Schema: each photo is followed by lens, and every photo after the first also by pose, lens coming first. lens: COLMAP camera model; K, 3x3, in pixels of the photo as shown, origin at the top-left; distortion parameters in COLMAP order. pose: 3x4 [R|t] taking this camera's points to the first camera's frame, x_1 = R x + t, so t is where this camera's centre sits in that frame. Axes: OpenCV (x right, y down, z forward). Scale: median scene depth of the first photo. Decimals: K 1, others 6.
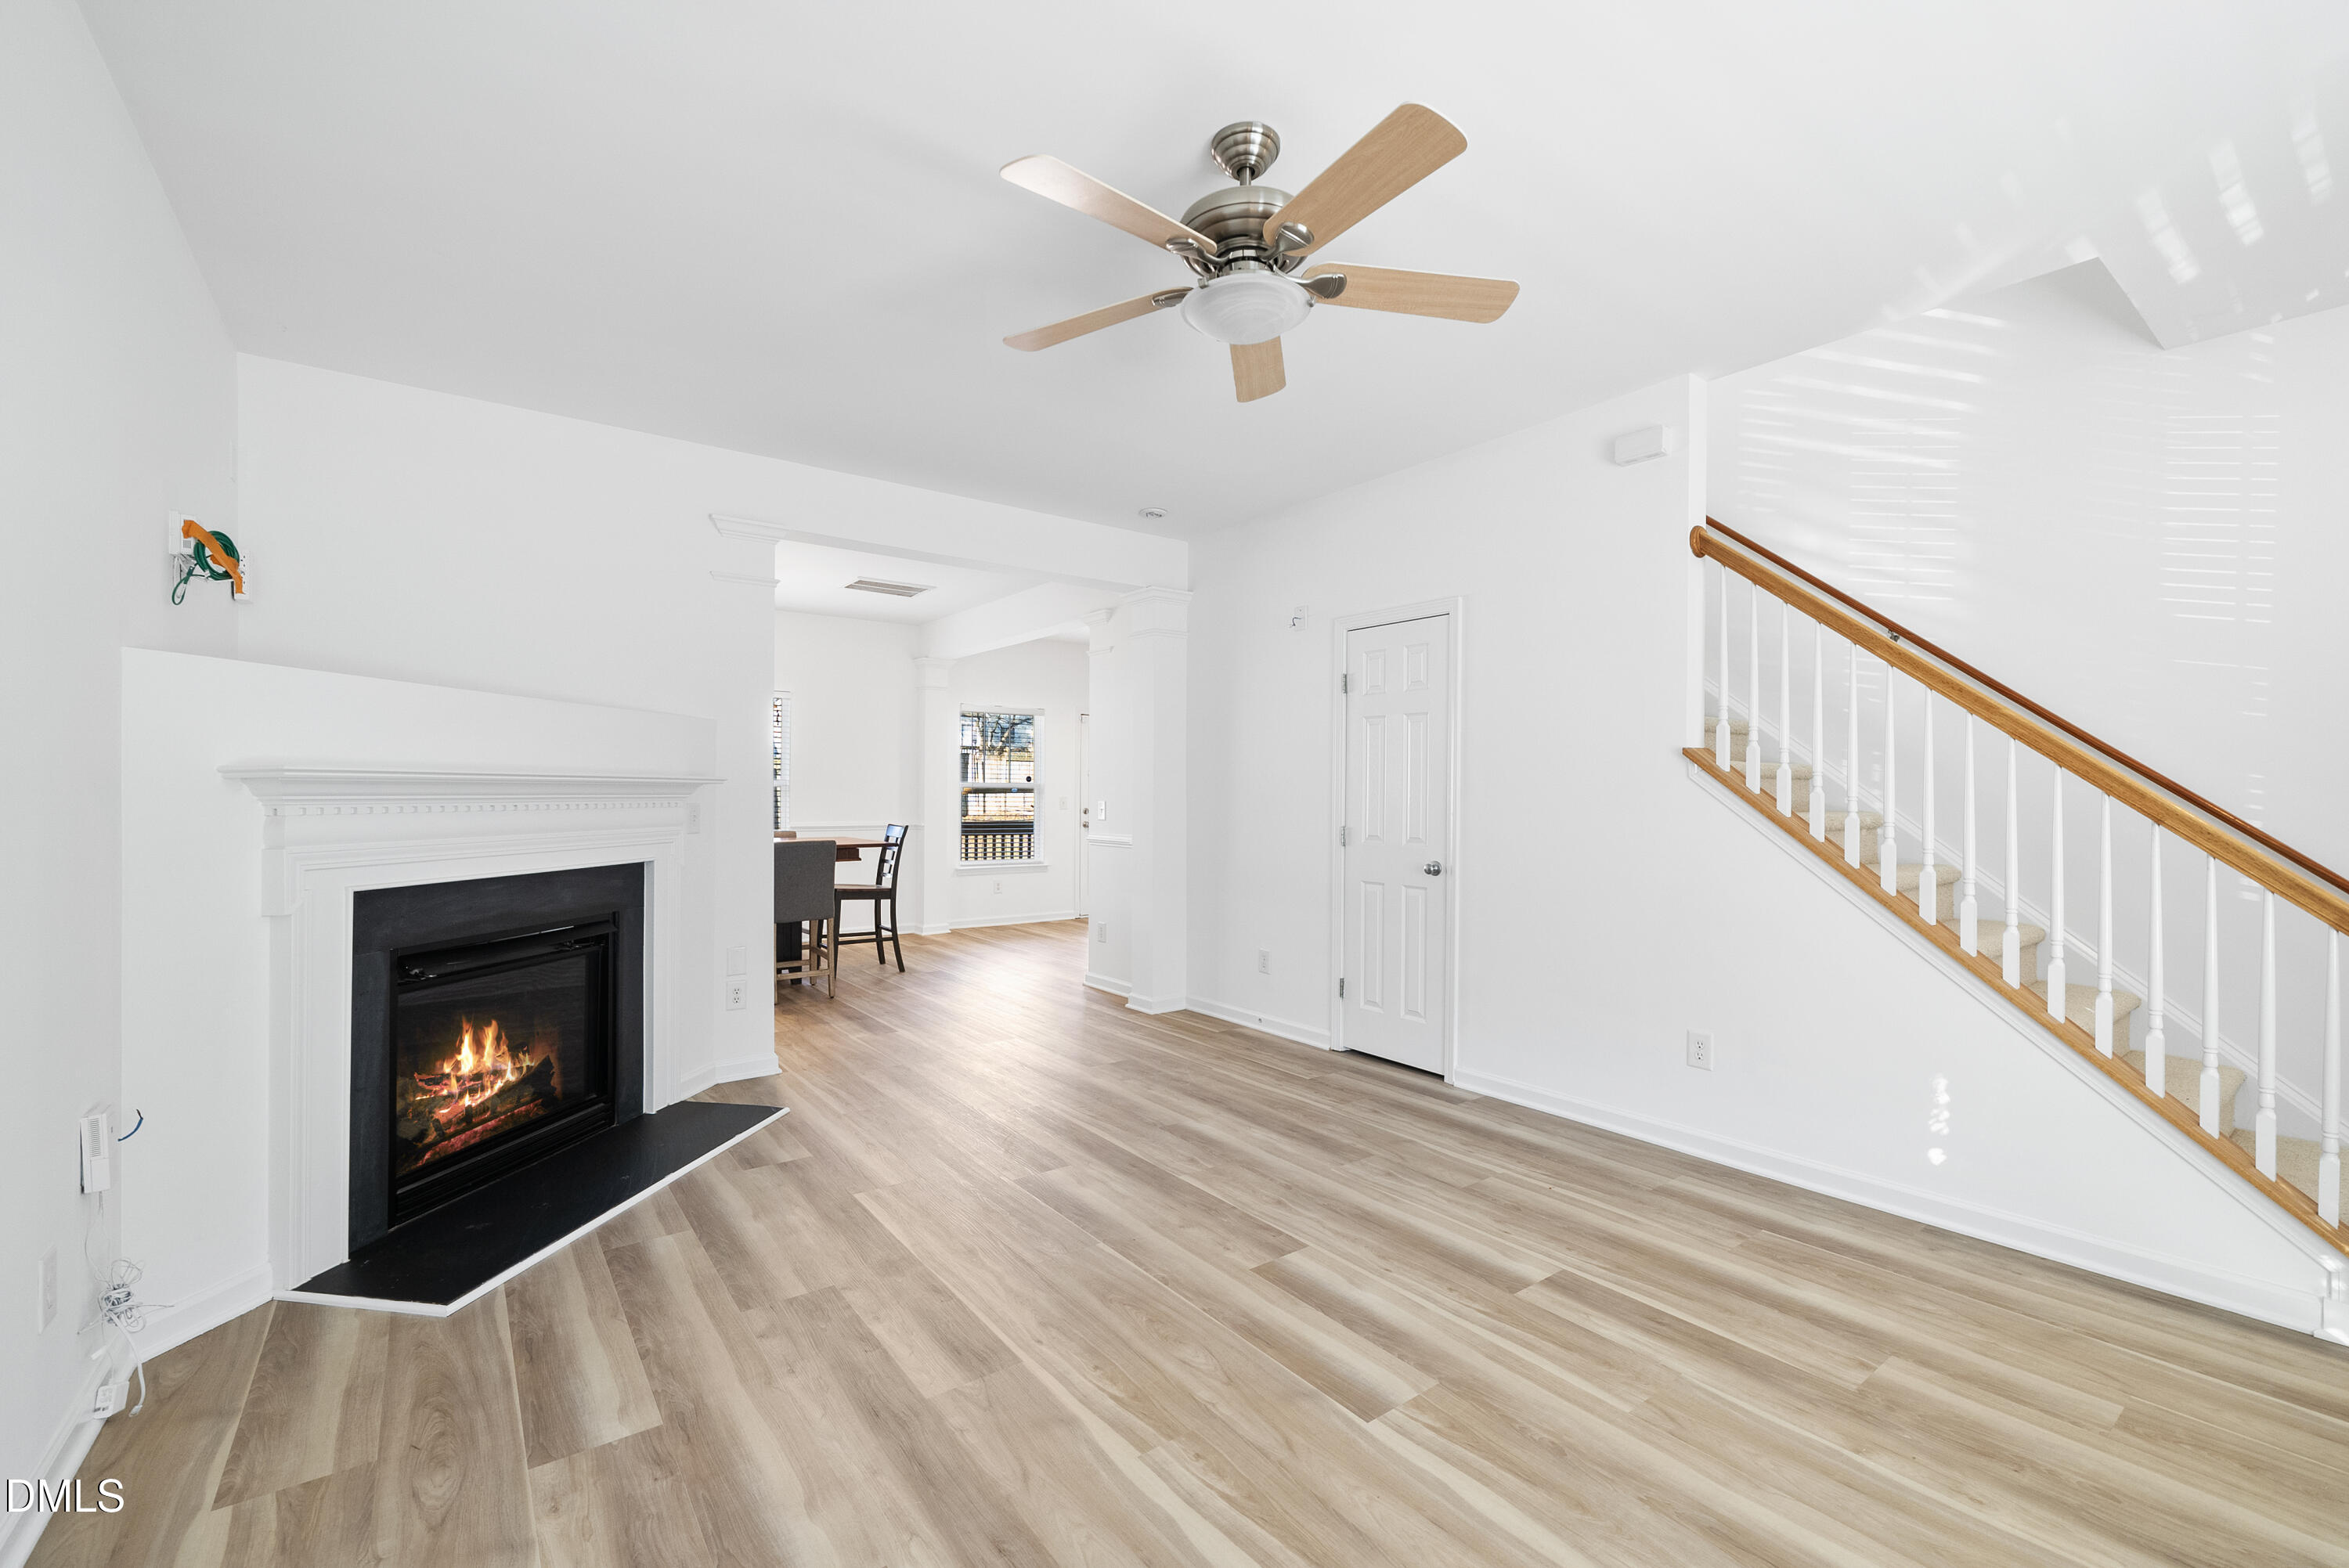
lens RADIAL K [[973.3, 0, 1166.9], [0, 973.3, 793.1], [0, 0, 1]] dist [-0.004880, -0.000316]
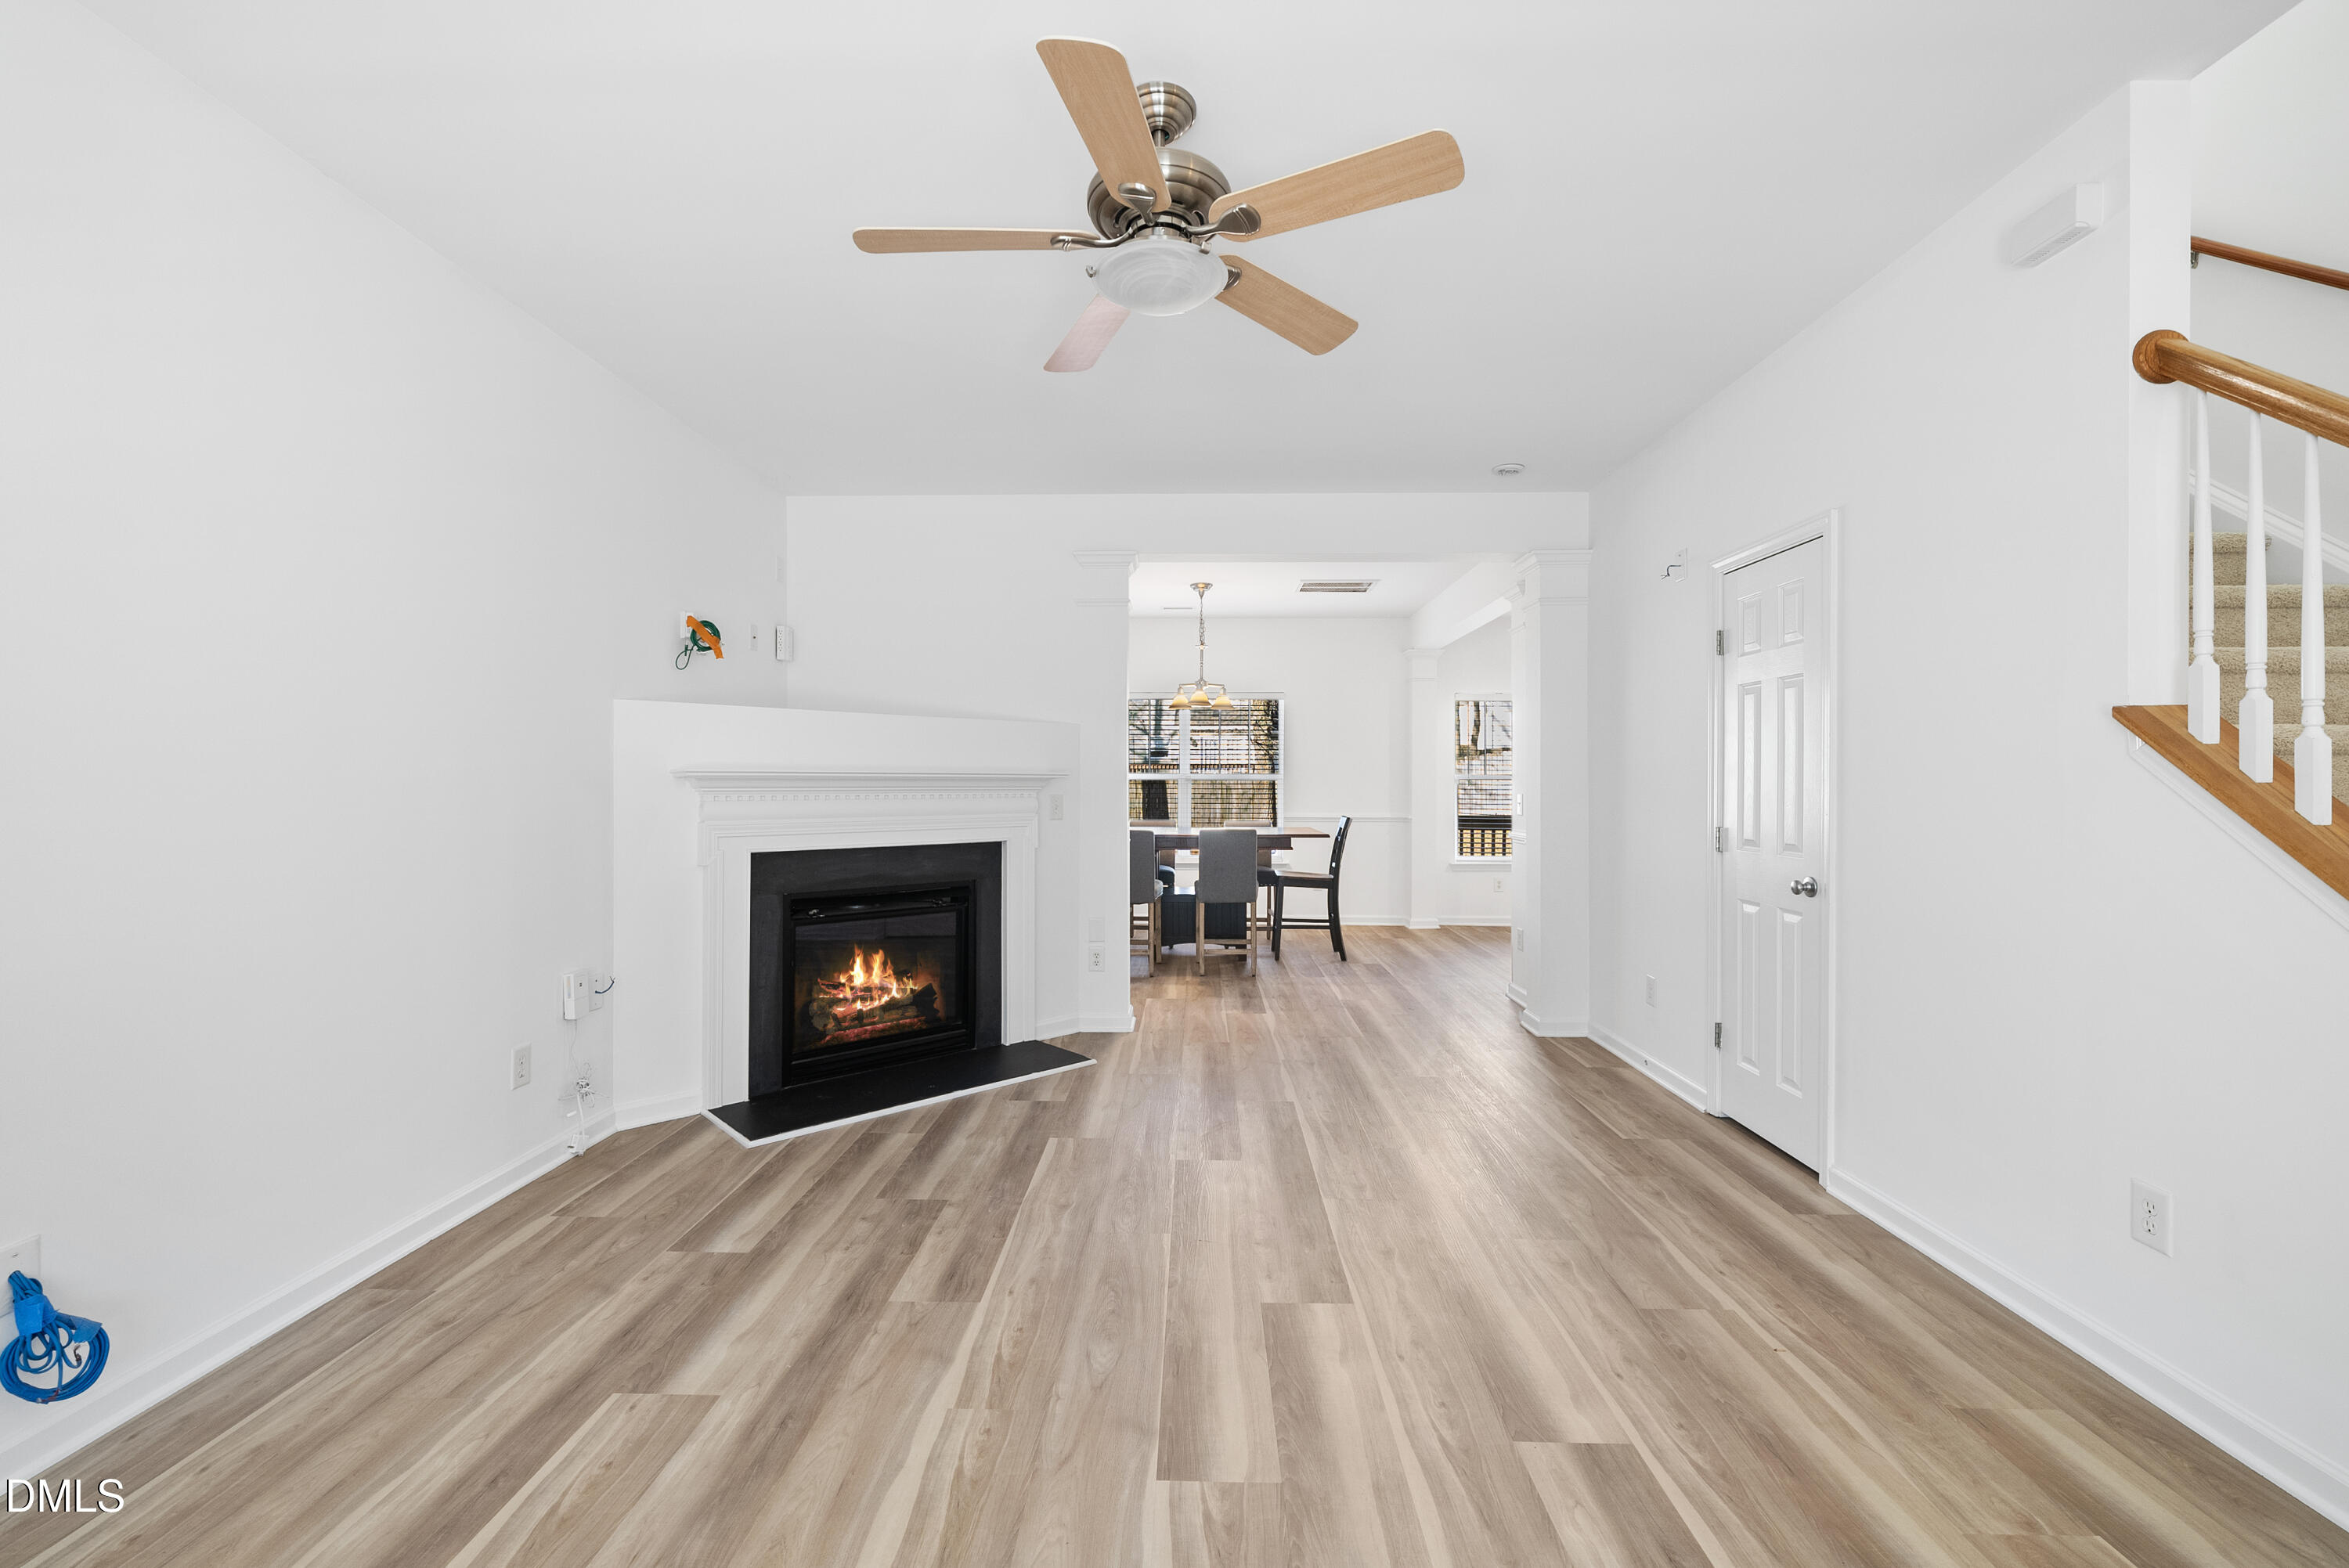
lens RADIAL K [[973.3, 0, 1171.5], [0, 973.3, 784.7], [0, 0, 1]] dist [-0.004880, -0.000316]
pose [[0.786940, -0.003068, -0.617022, 0.522462], [0.002348, 0.999995, -0.001978, 0.001065], [0.617025, 0.000108, 0.786943, 0.198709]]
